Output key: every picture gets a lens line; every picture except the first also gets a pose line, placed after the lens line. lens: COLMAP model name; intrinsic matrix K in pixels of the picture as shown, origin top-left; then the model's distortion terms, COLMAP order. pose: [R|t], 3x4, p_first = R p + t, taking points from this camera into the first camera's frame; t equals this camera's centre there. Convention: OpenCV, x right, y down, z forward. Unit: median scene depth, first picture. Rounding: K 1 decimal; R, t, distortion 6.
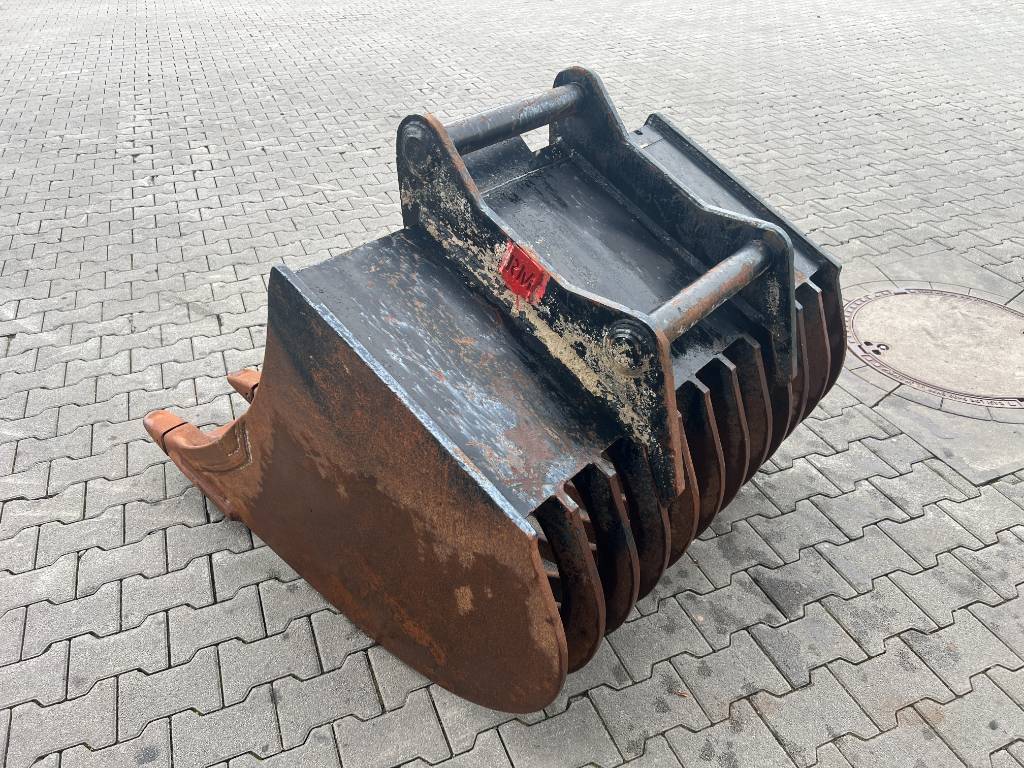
lens RADIAL K [[769.8, 0, 511.7], [0, 769.8, 377.9], [0, 0, 1]] dist [0.053511, -0.059971]
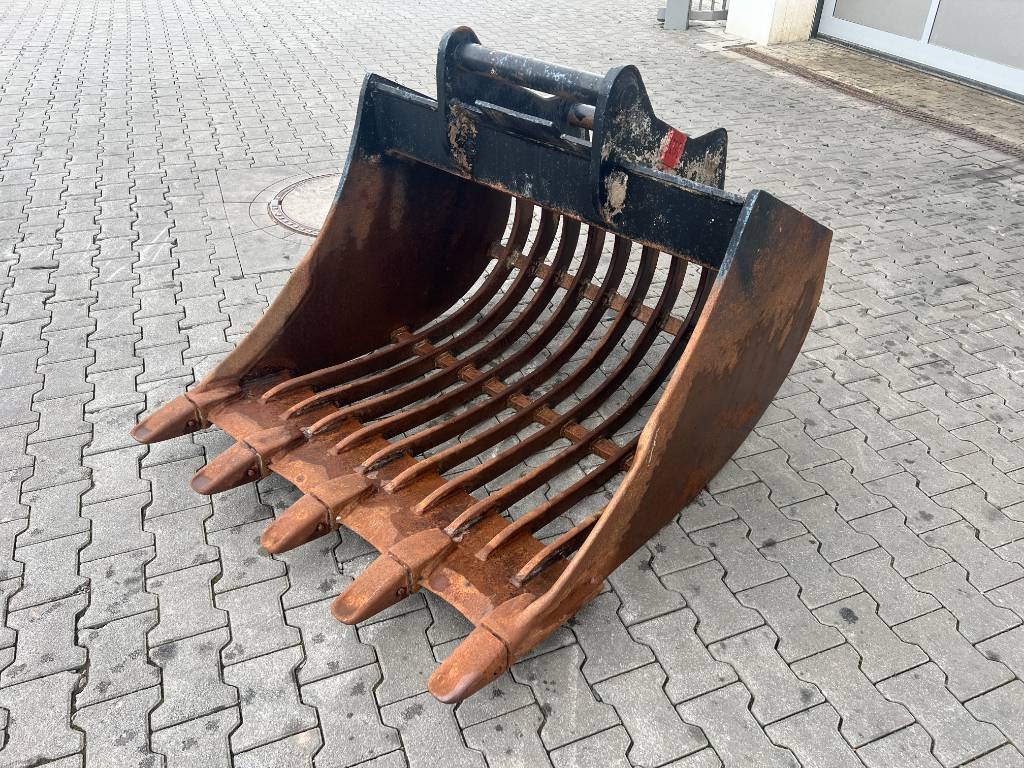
lens RADIAL K [[769.8, 0, 514.0], [0, 769.8, 380.6], [0, 0, 1]] dist [0.053511, -0.059971]
pose [[0.005321, -0.579495, 0.814958, -1.112108], [0.534084, 0.690644, 0.487611, -0.556269], [-0.845415, 0.432661, 0.313174, 0.817787]]
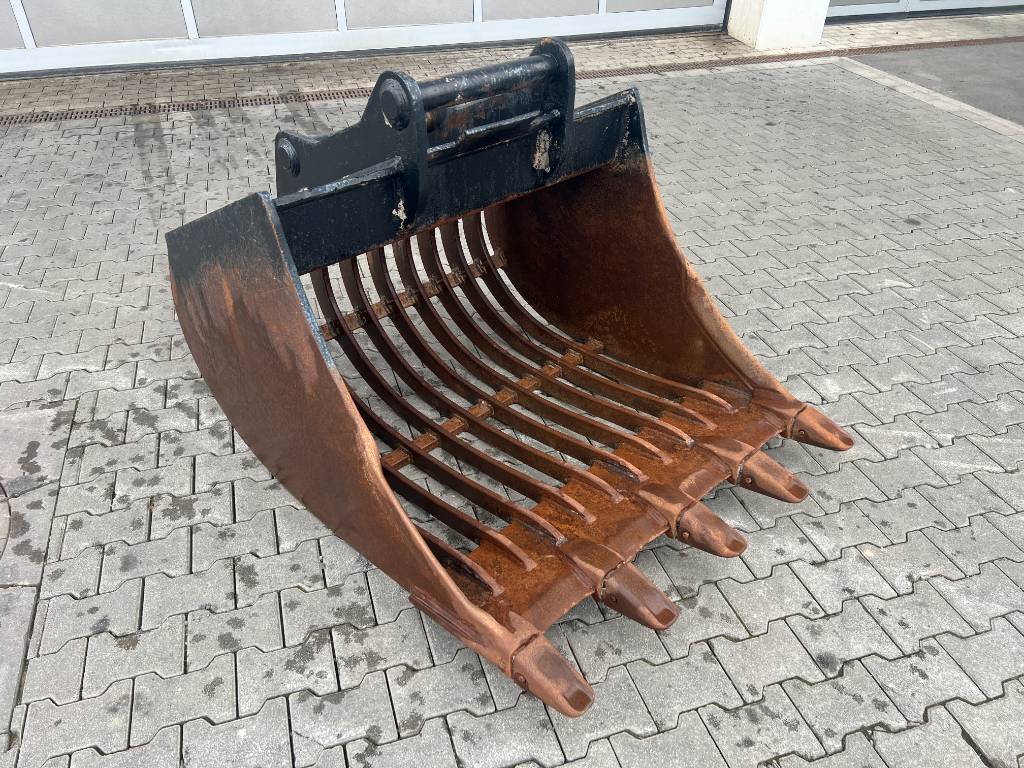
lens RADIAL K [[769.8, 0, 514.3], [0, 769.8, 387.7], [0, 0, 1]] dist [0.053511, -0.059971]
pose [[-0.996783, -0.057295, 0.056036, -0.131577], [0.032737, 0.347114, 0.937252, -1.165122], [-0.073151, 0.936071, -0.344121, 1.699541]]
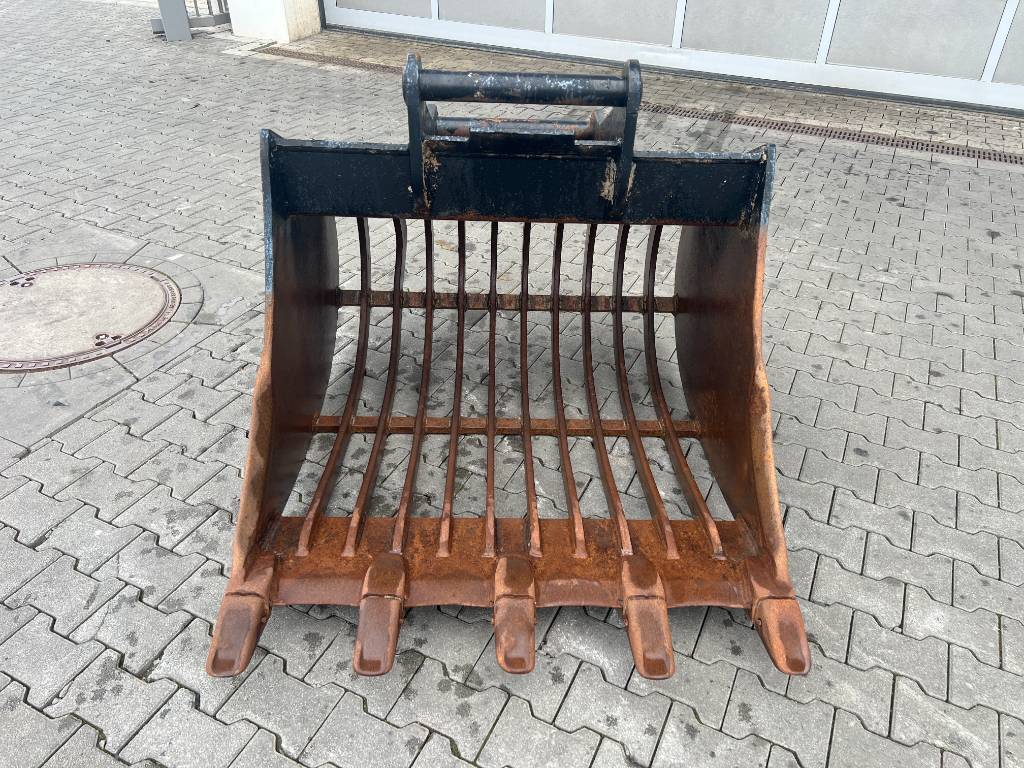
lens RADIAL K [[769.8, 0, 515.7], [0, 769.8, 386.2], [0, 0, 1]] dist [0.053511, -0.059971]
pose [[-0.666564, -0.441566, 0.600593, -0.788360], [0.392707, 0.476813, 0.786404, -0.937241], [-0.633620, 0.760045, -0.144420, 1.399713]]
